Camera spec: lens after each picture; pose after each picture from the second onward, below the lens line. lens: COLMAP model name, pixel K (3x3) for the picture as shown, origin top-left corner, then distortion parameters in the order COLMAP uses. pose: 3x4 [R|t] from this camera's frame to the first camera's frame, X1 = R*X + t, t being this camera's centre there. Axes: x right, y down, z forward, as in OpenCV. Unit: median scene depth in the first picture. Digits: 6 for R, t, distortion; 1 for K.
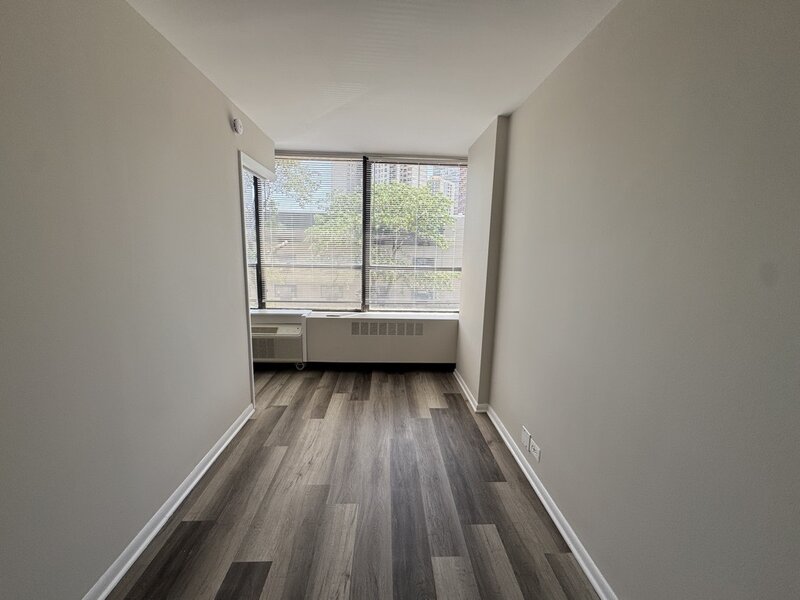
lens RADIAL K [[317.3, 0, 397.1], [0, 317.3, 293.9], [0, 0, 1]] dist [-0.003474, 0.000242]
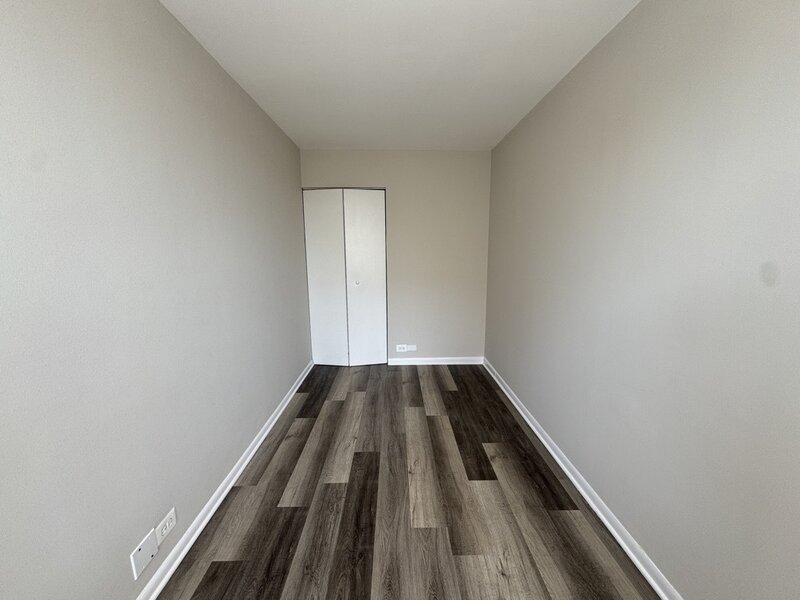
lens RADIAL K [[317.3, 0, 400.3], [0, 317.3, 303.2], [0, 0, 1]] dist [-0.003474, 0.000242]
pose [[-0.999681, -0.021079, 0.013904, -0.096301], [-0.015503, 0.946969, 0.320952, -0.248222], [-0.019932, 0.320634, -0.946993, 1.791274]]
